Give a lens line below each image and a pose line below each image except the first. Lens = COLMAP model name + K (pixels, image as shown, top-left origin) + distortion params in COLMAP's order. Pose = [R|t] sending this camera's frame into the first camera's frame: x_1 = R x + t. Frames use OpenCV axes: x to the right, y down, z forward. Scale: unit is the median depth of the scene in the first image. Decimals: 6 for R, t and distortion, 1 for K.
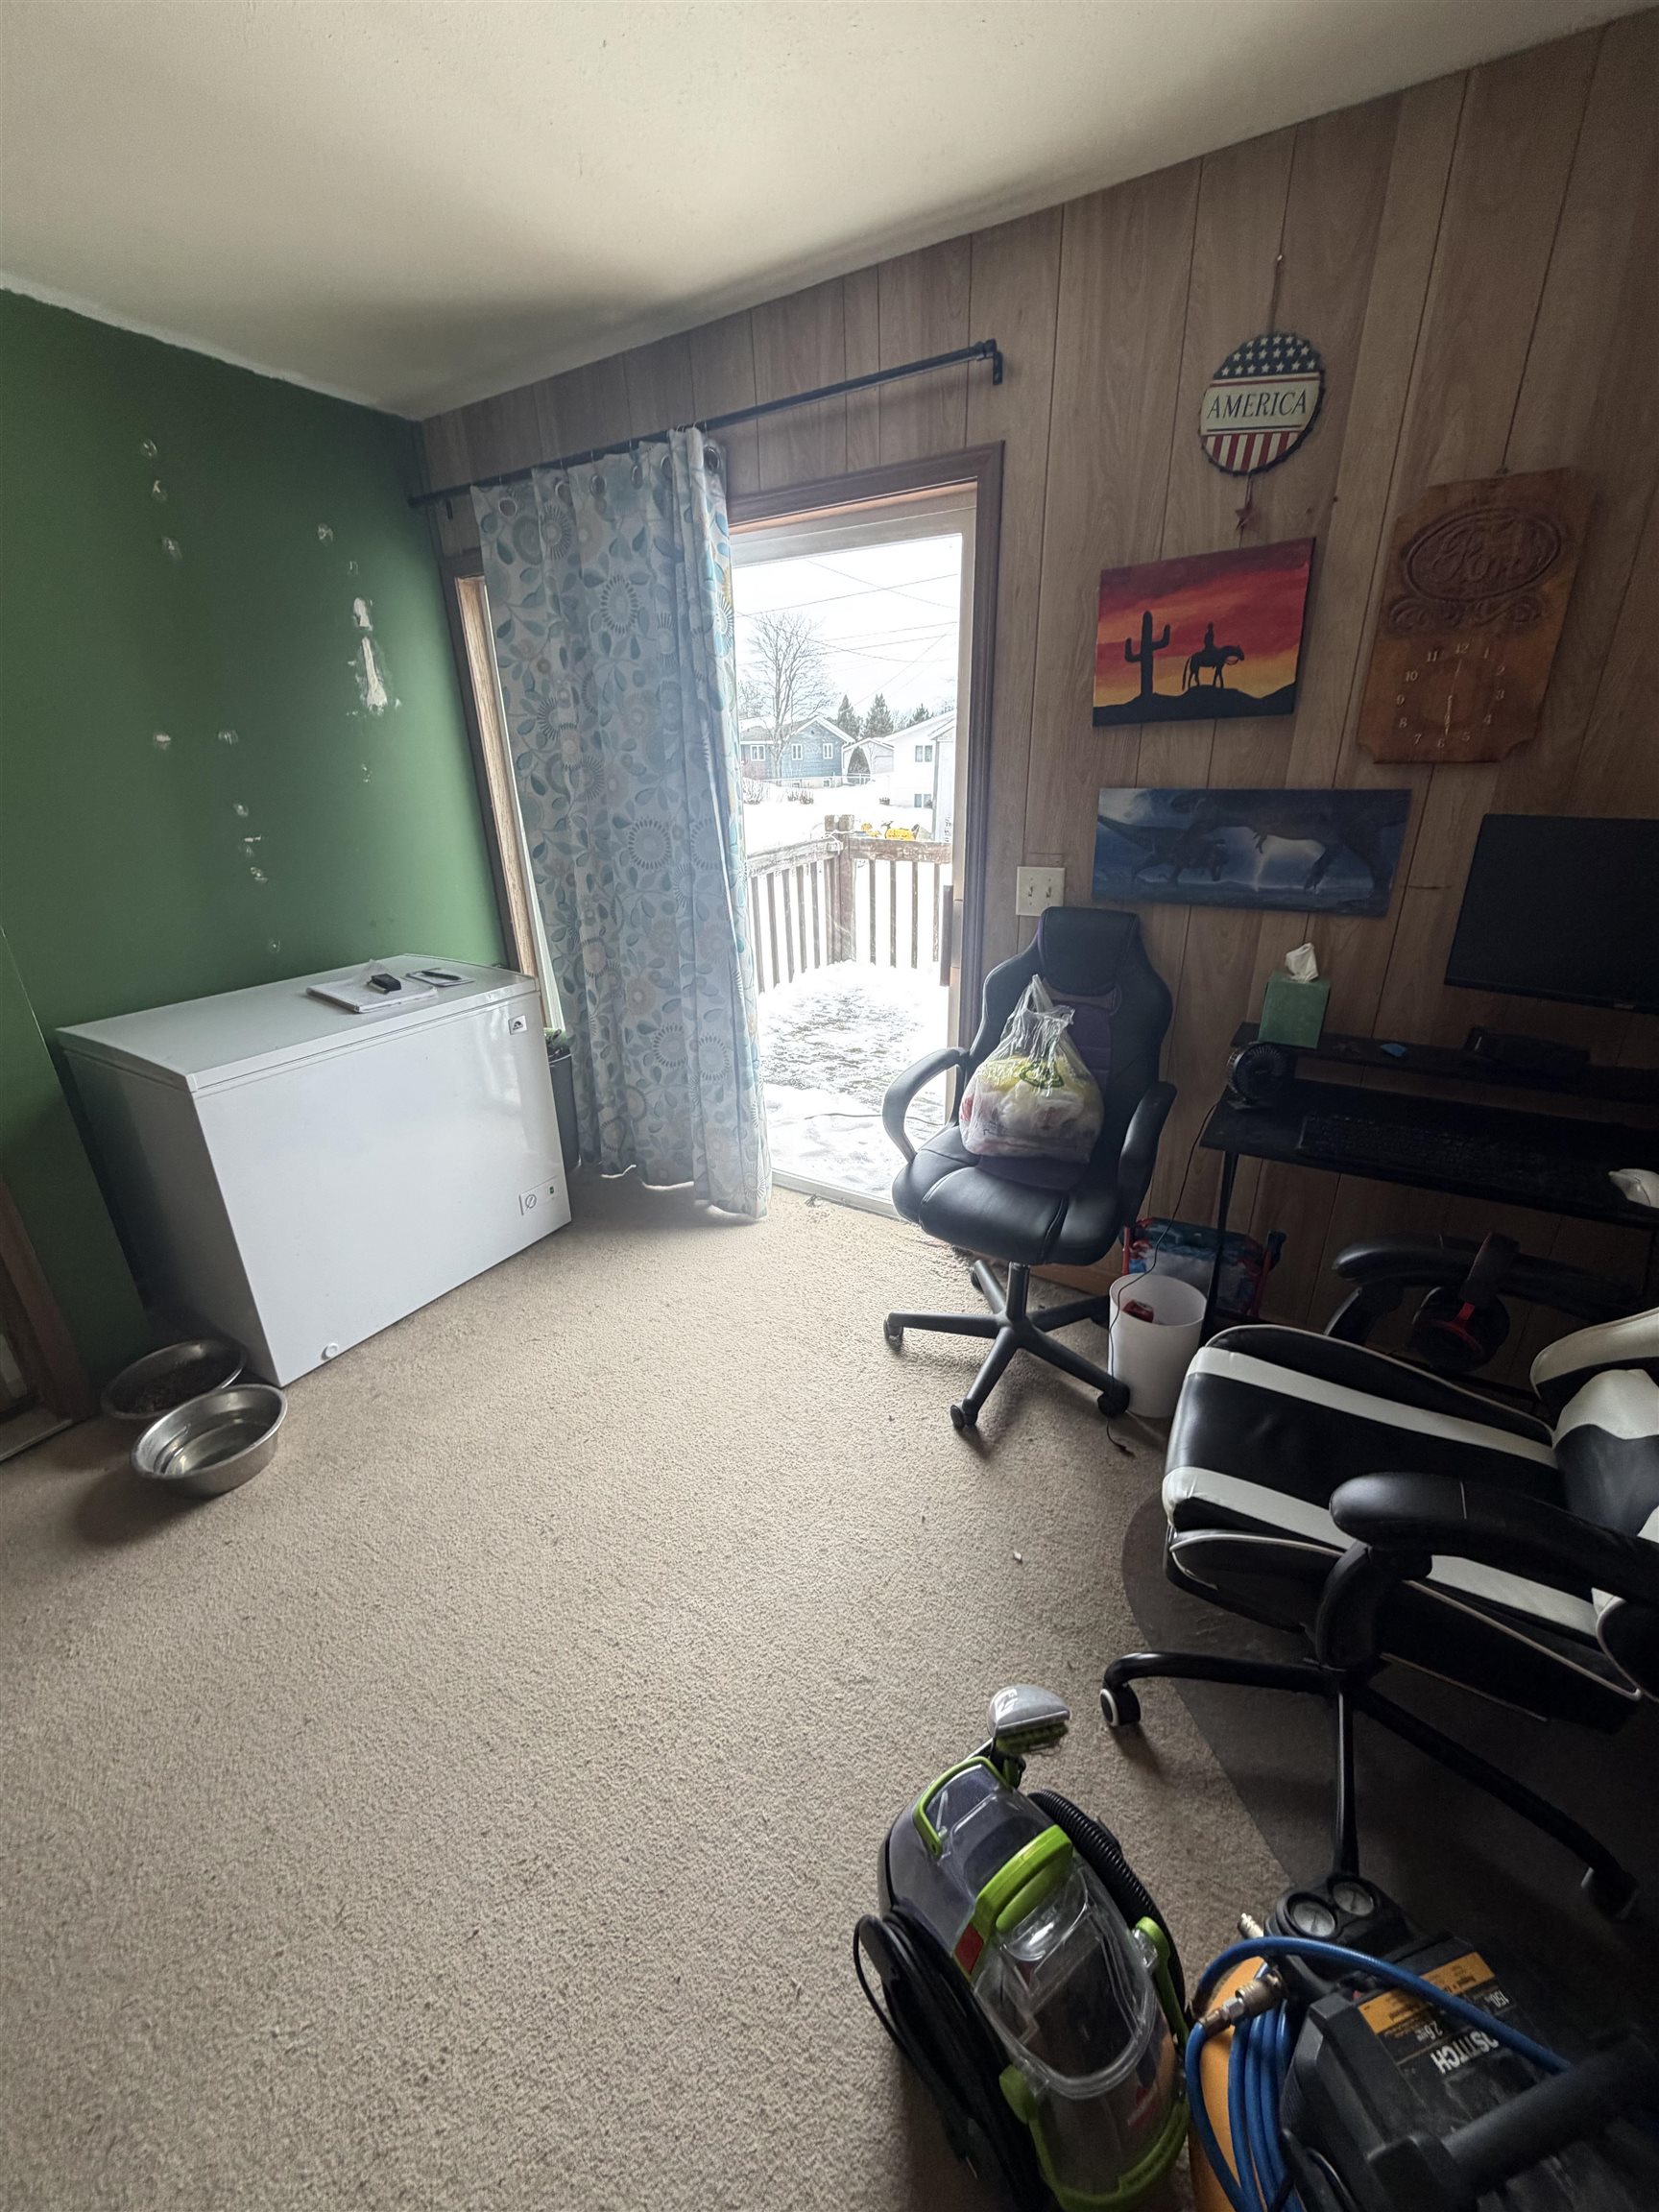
lens RADIAL K [[881.7, 0, 835.4], [0, 881.7, 1107.3], [0, 0, 1]] dist [-0.001072, 0.000251]
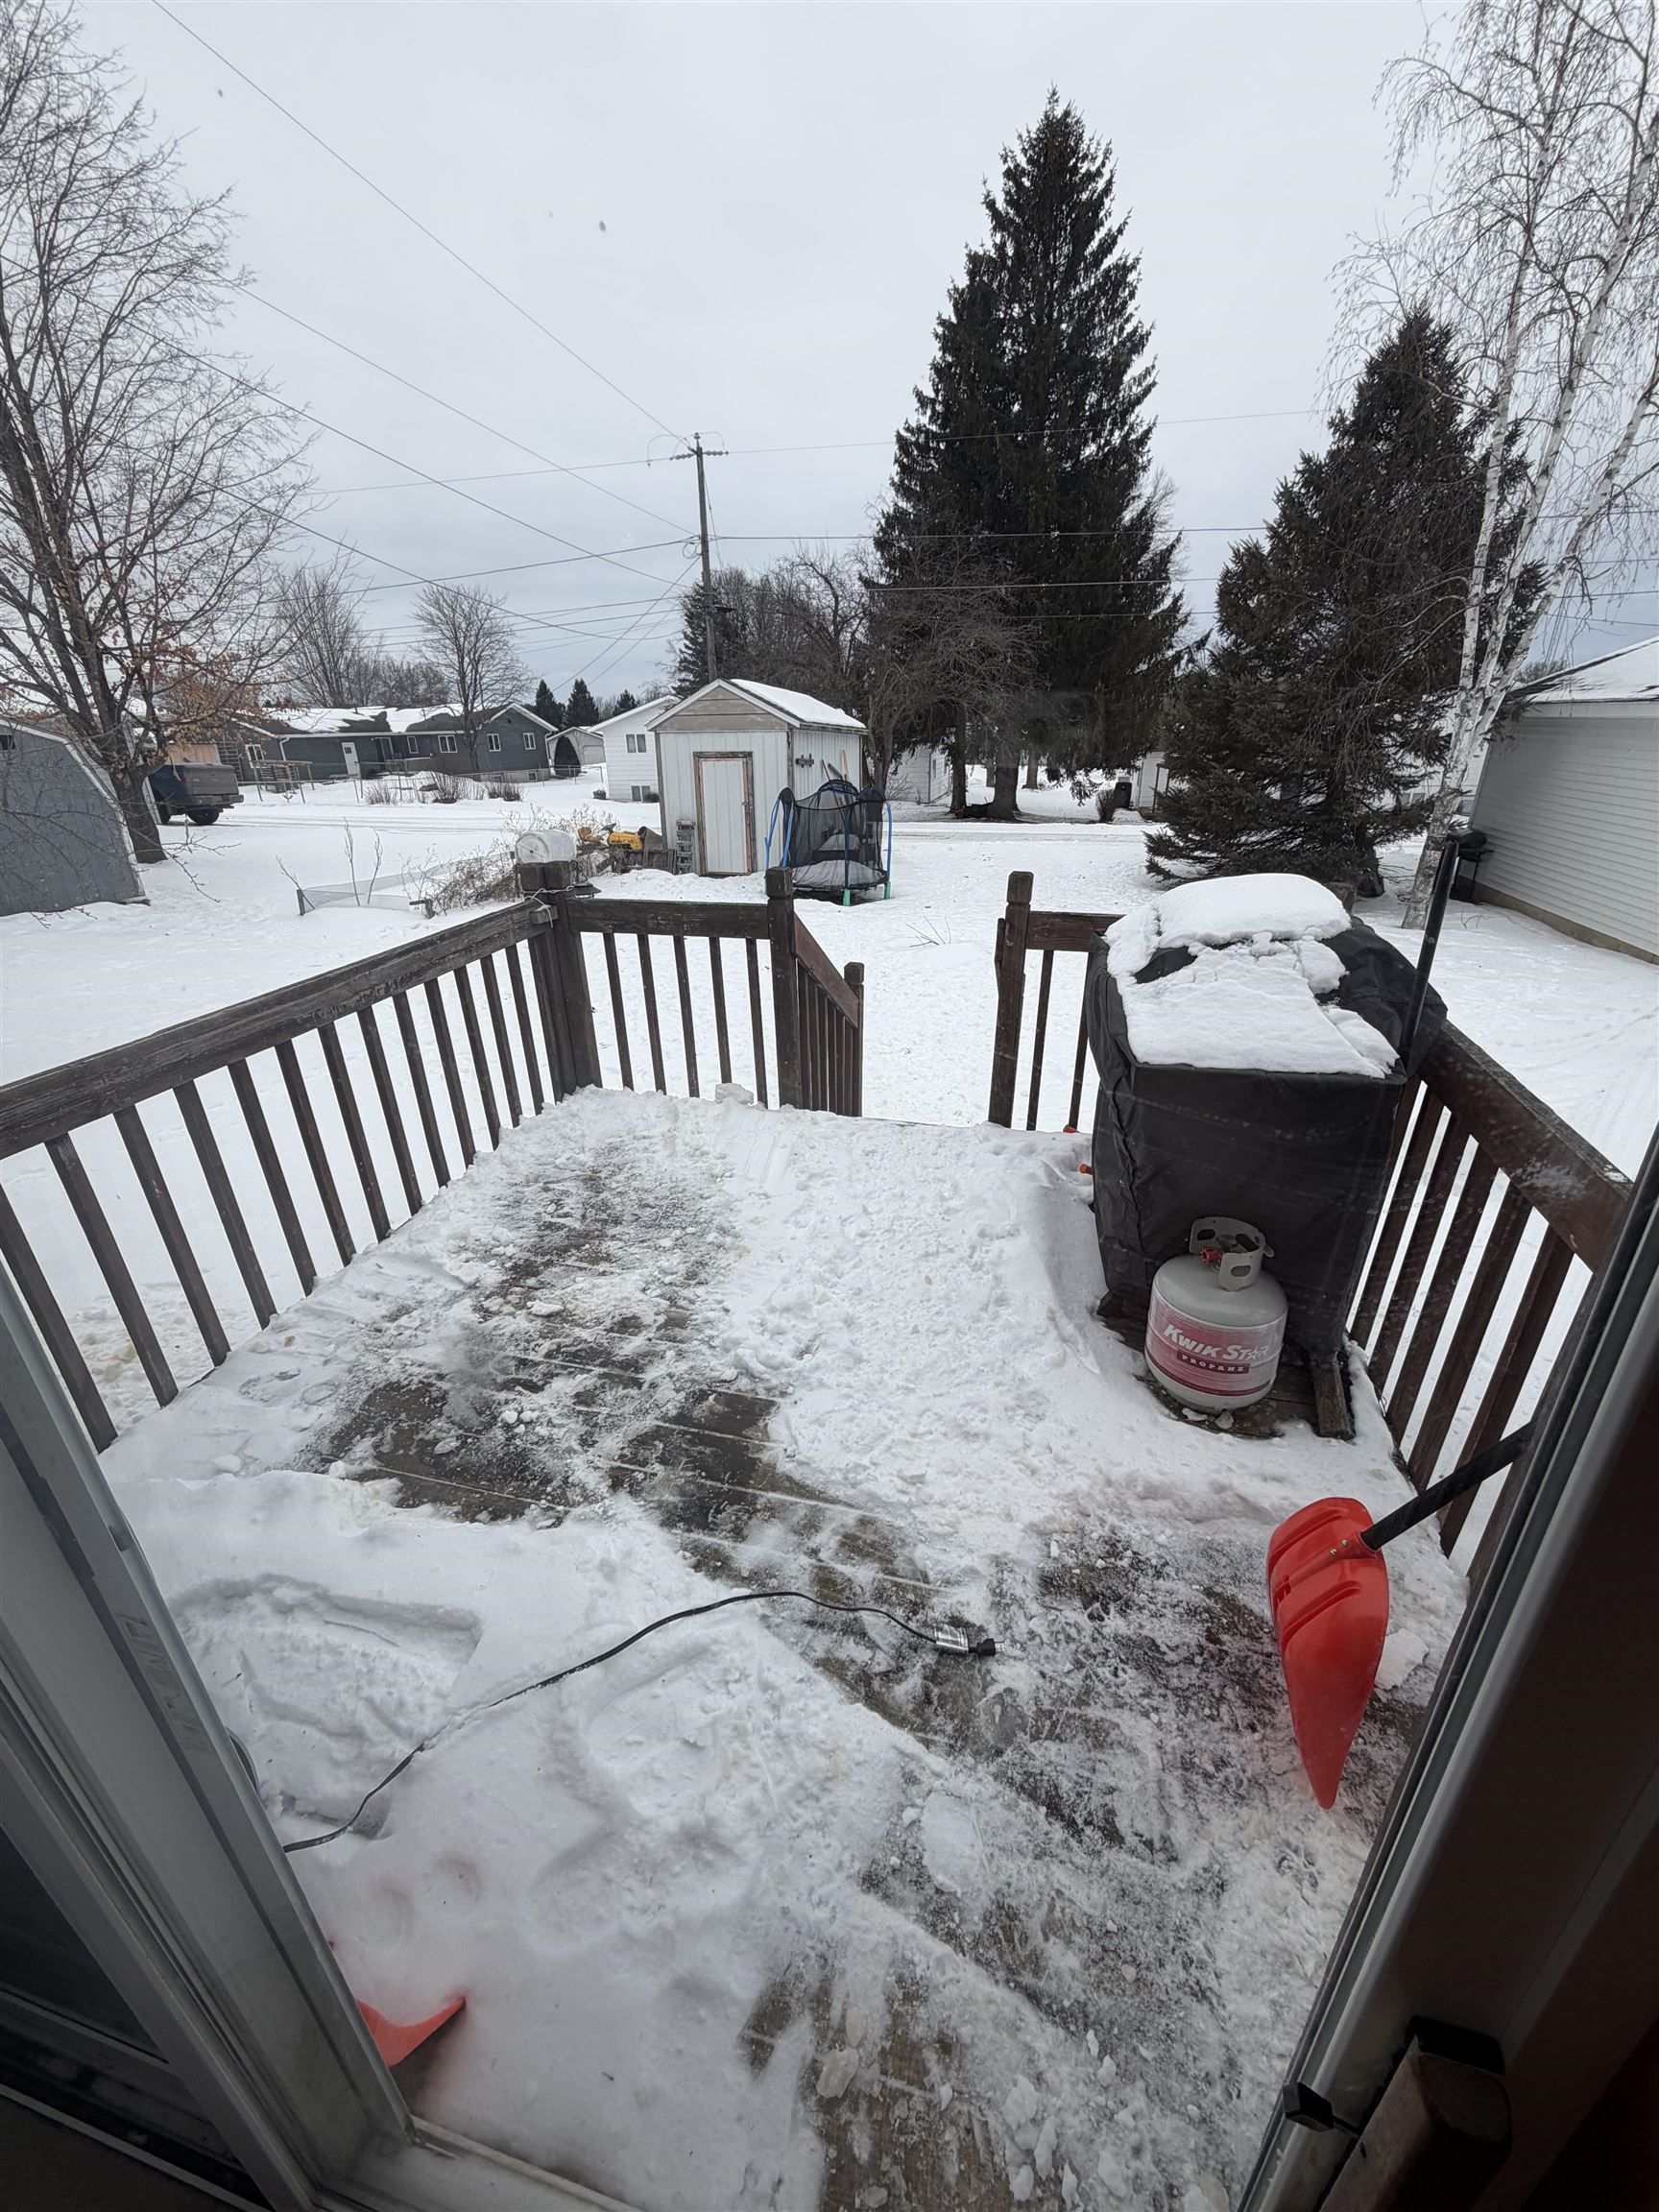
lens RADIAL K [[881.7, 0, 830.0], [0, 881.7, 1117.4], [0, 0, 1]] dist [-0.001072, 0.000251]
pose [[0.956792, -0.123925, 0.263045, 0.004128], [0.118131, 0.992279, 0.037793, -0.053690], [-0.265697, -0.005087, 0.964043, 0.123794]]
